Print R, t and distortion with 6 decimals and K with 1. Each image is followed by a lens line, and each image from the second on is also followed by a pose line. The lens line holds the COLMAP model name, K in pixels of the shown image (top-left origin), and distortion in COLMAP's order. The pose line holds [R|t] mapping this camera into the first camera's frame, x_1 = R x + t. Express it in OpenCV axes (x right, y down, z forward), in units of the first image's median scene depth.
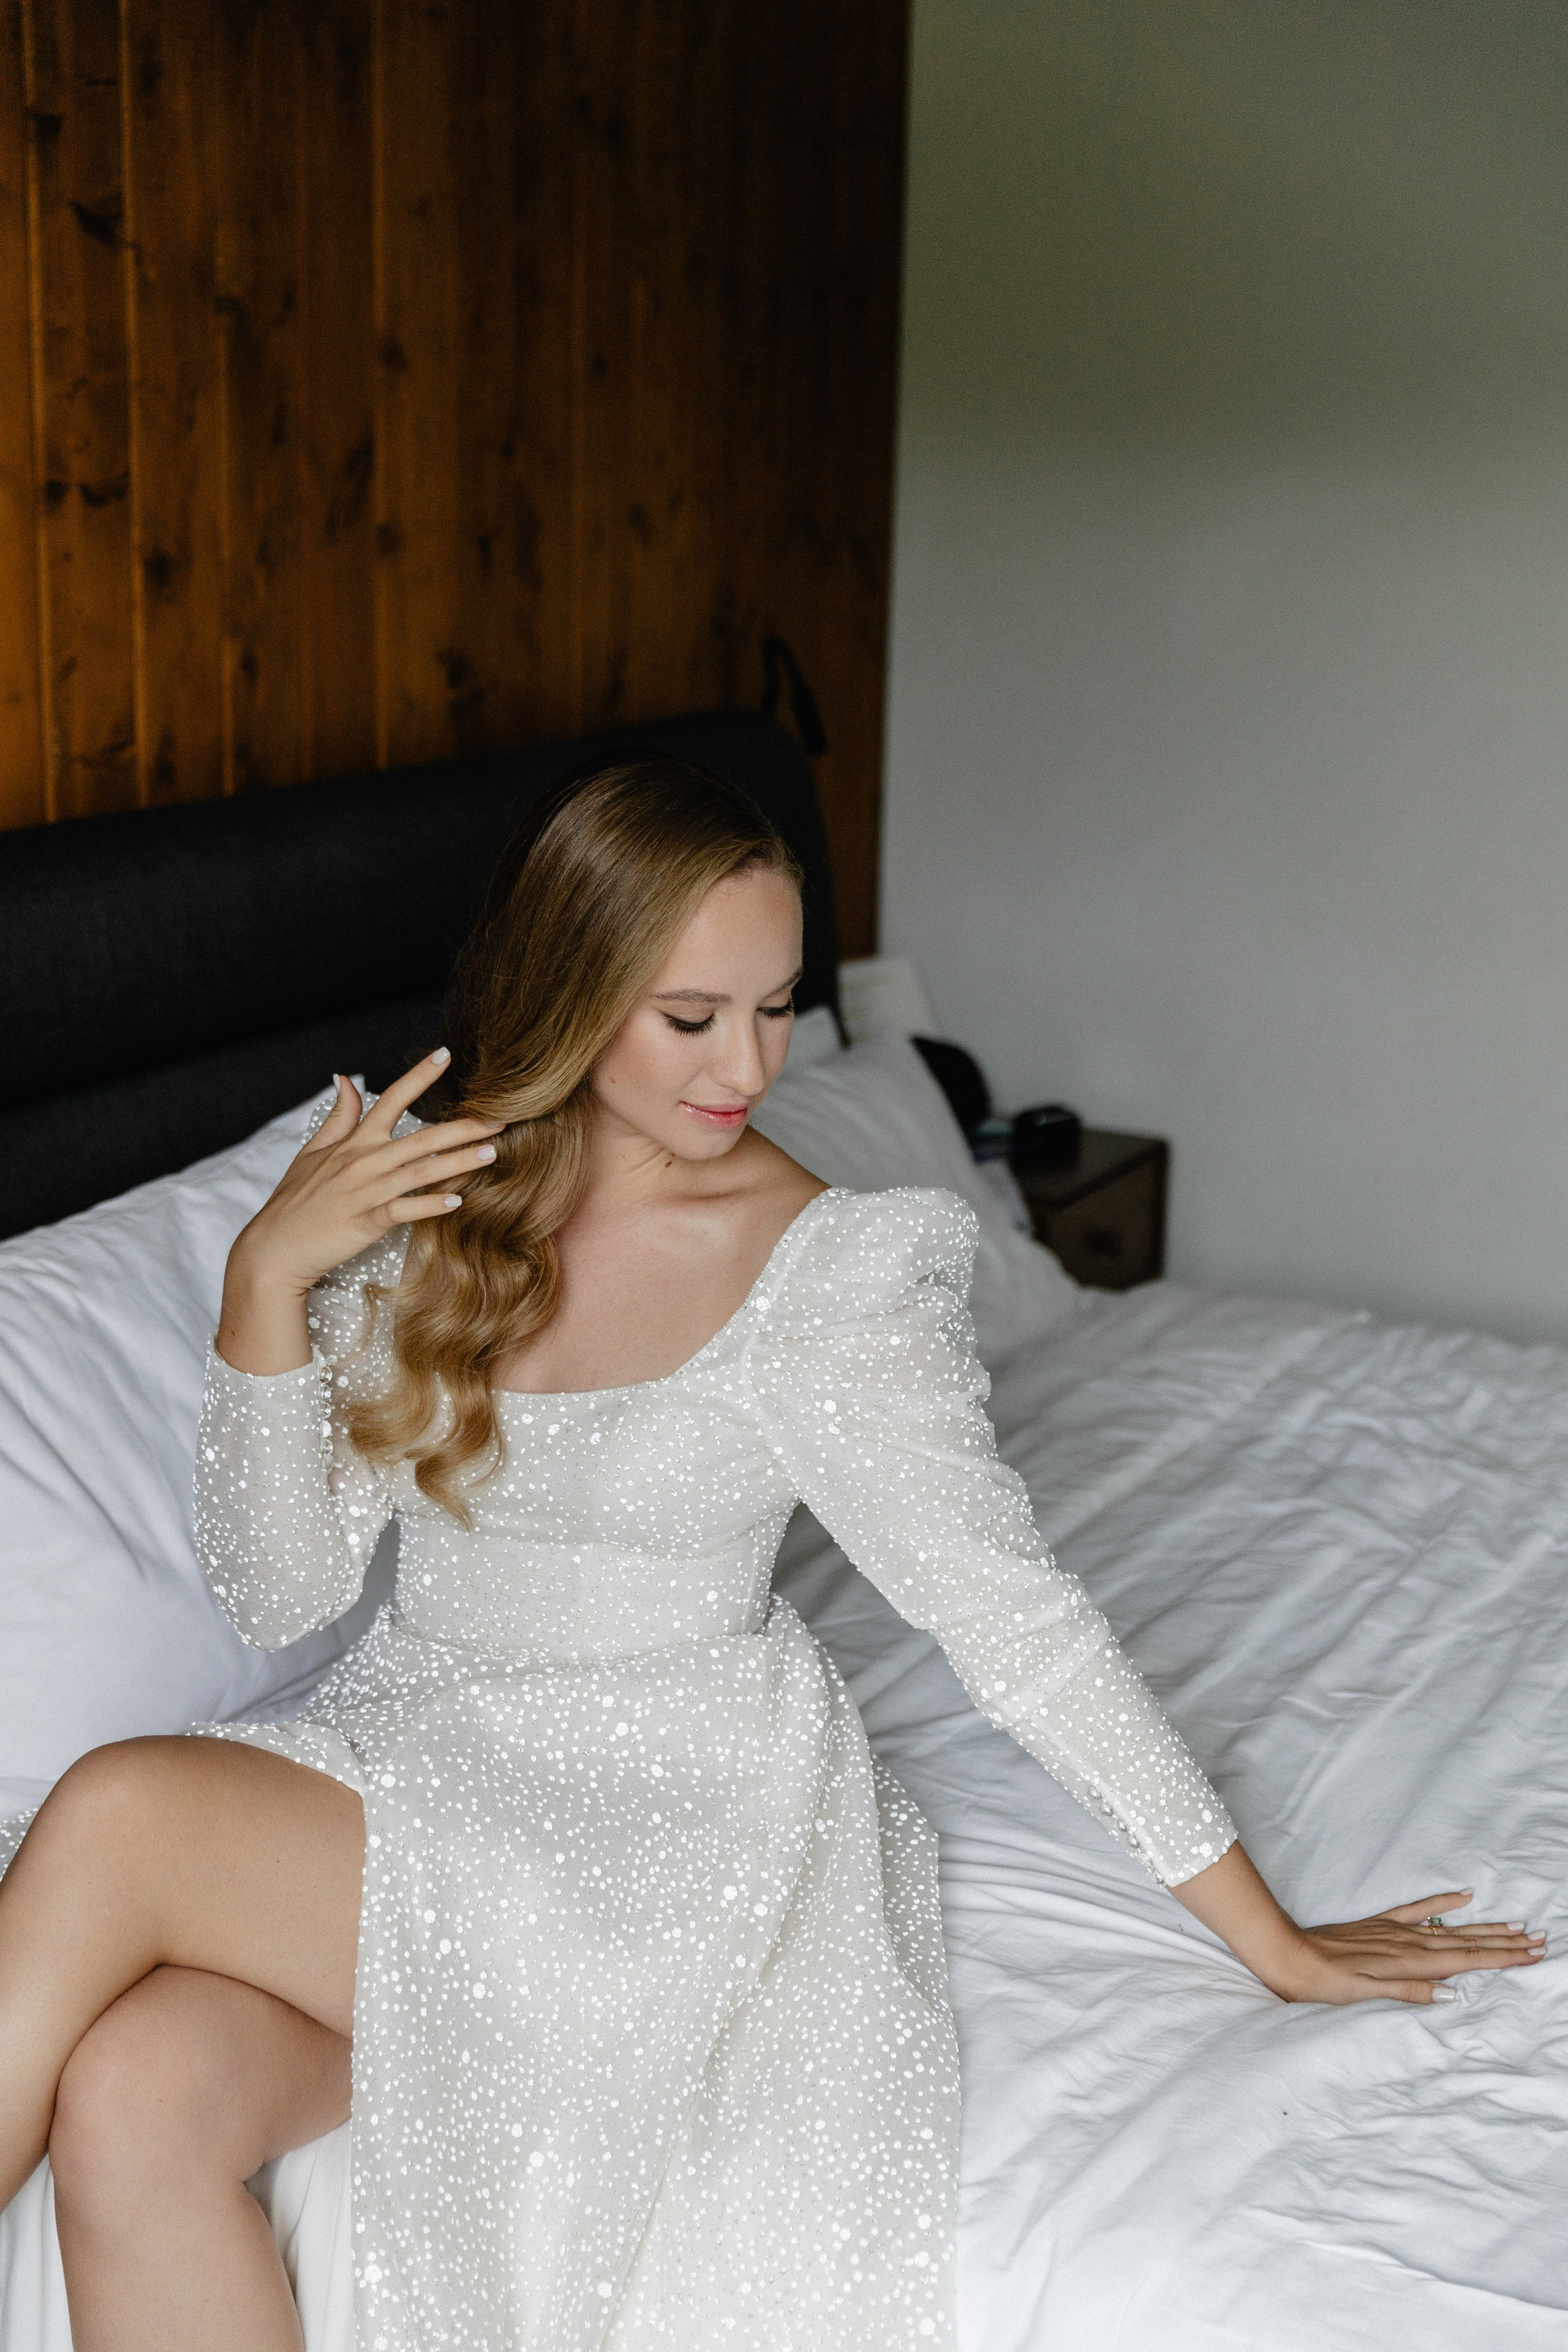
lens RADIAL K [[3292.1, 0, 773.6], [0, 3292.1, 1173.0], [0, 0, 1]] dist [0.024213, 0.000000]
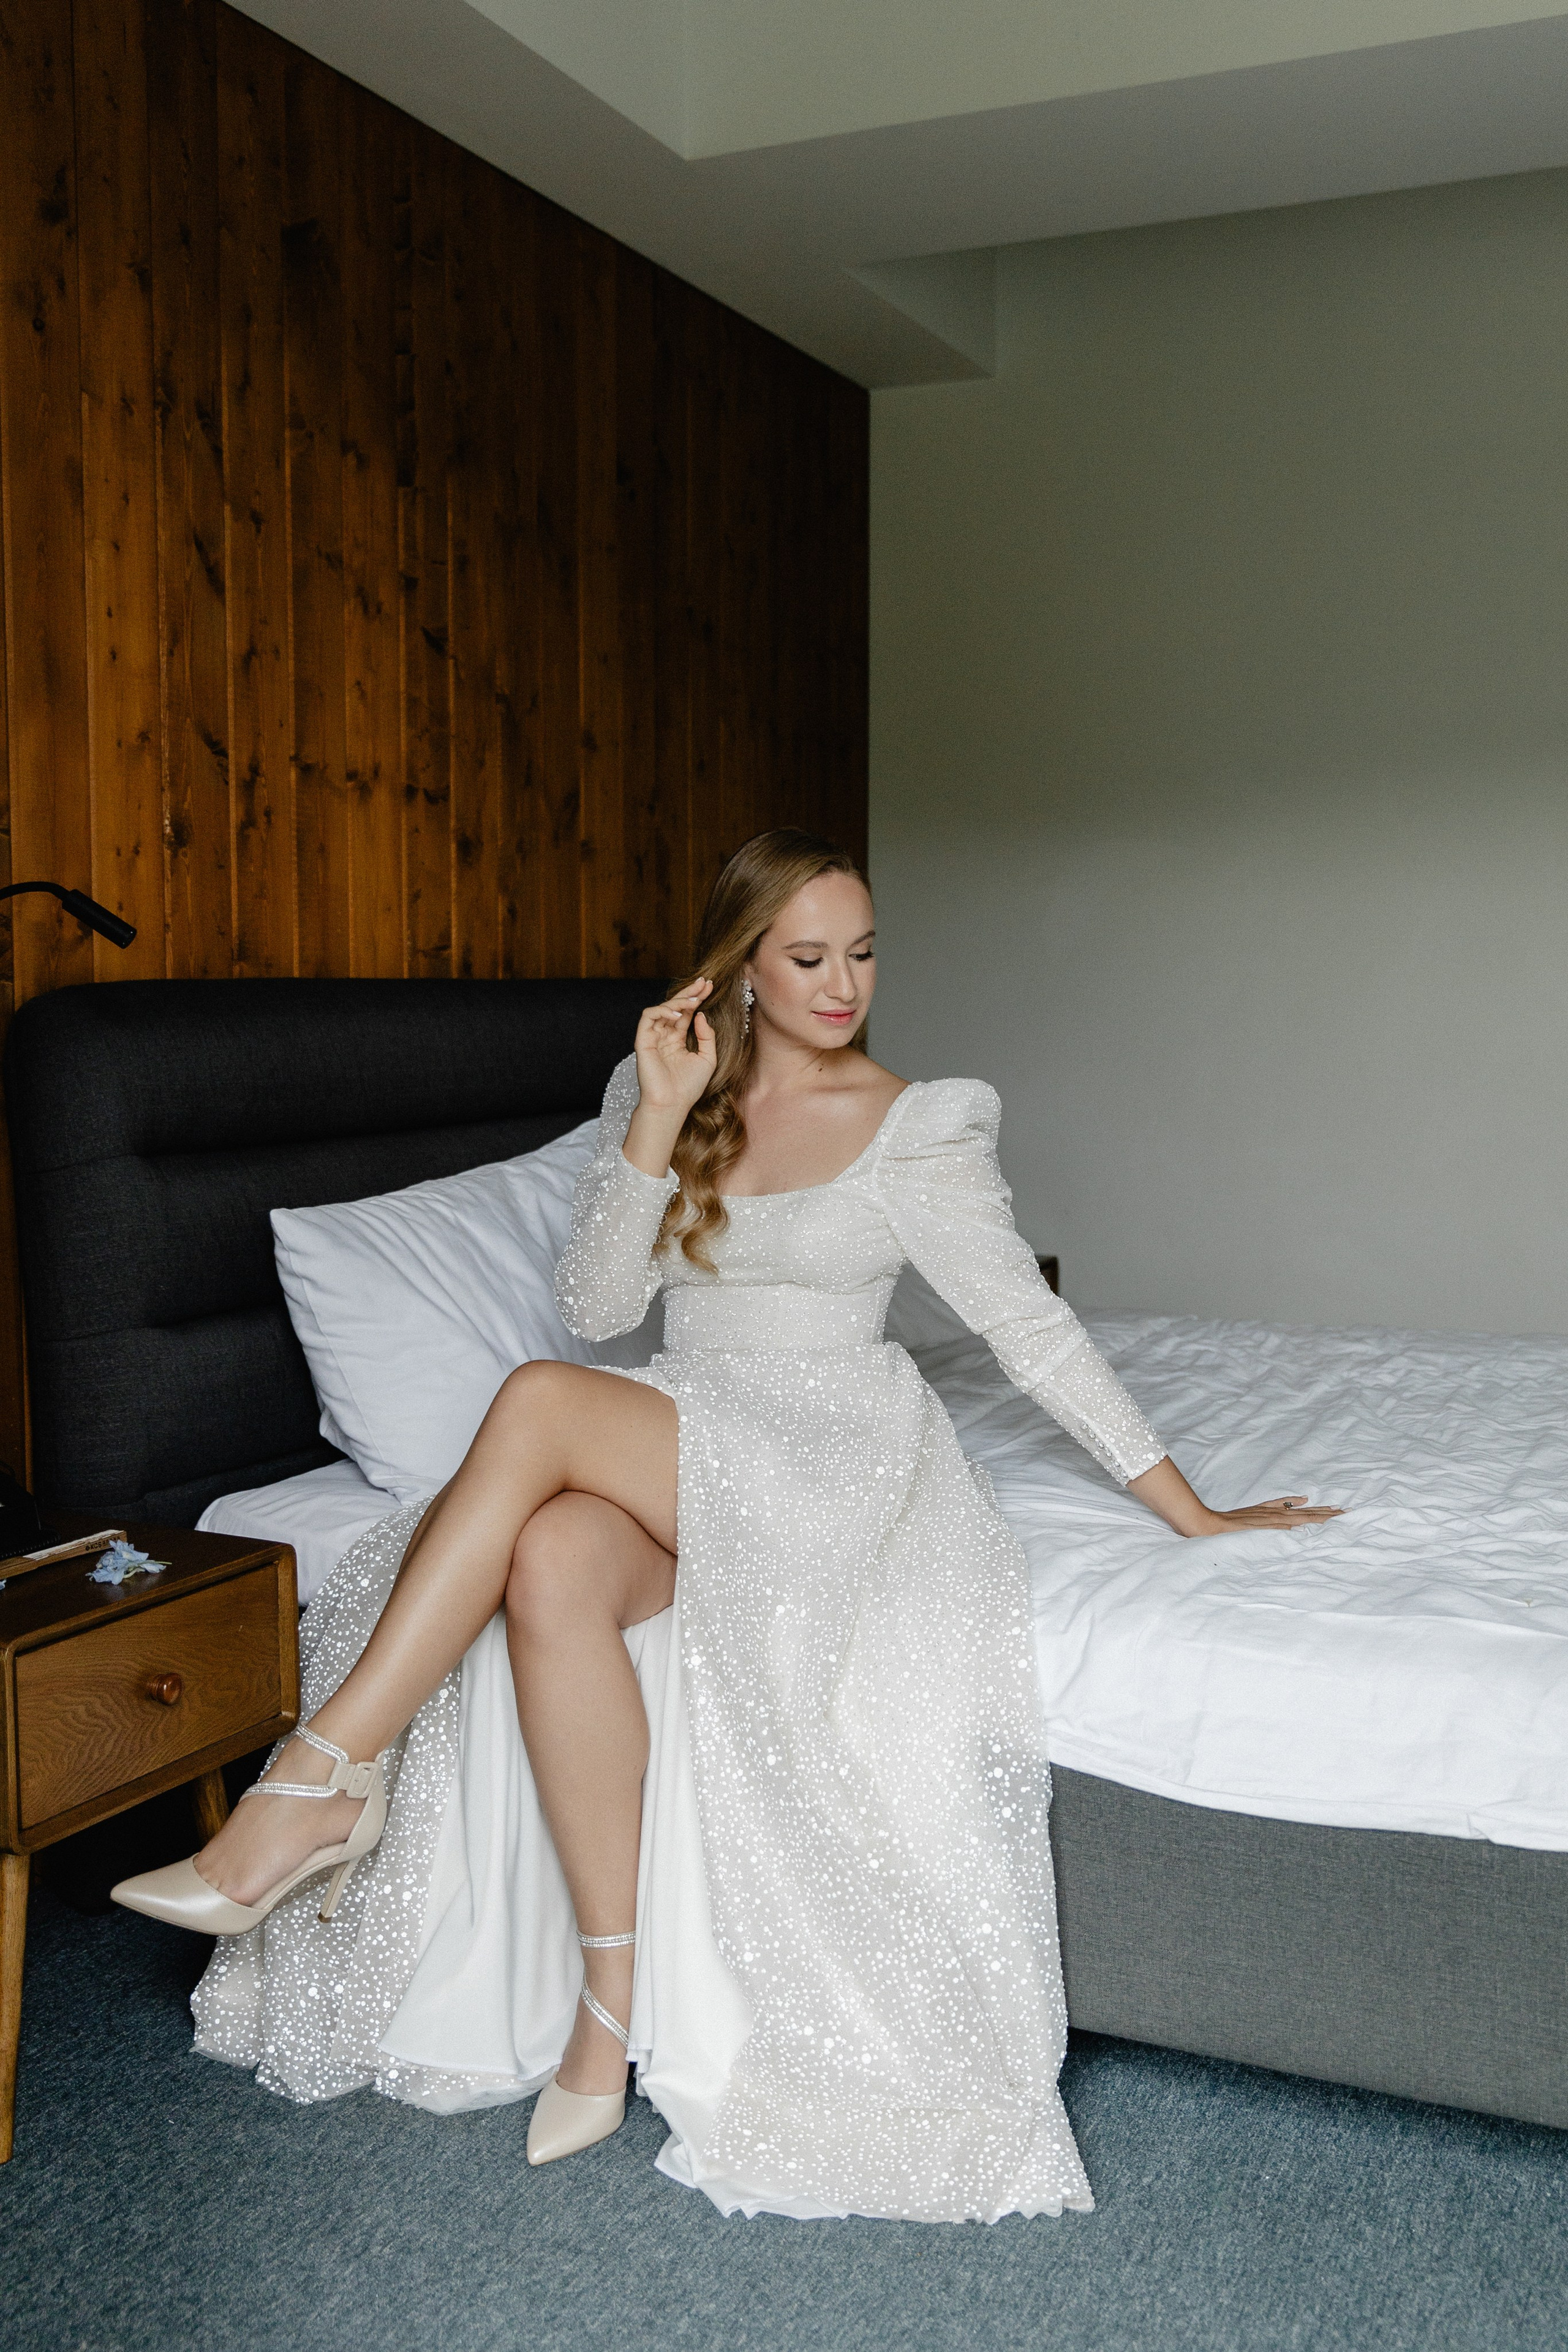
lens RADIAL K [[2453.3, 0, 786.3], [0, 2453.3, 1167.0], [0, 0, 1]] dist [0.120041, 0.000000]
pose [[0.998341, -0.026729, 0.051003, -0.117708], [0.036276, 0.979818, -0.196574, 0.298597], [-0.044719, 0.198098, 0.979162, -0.268272]]
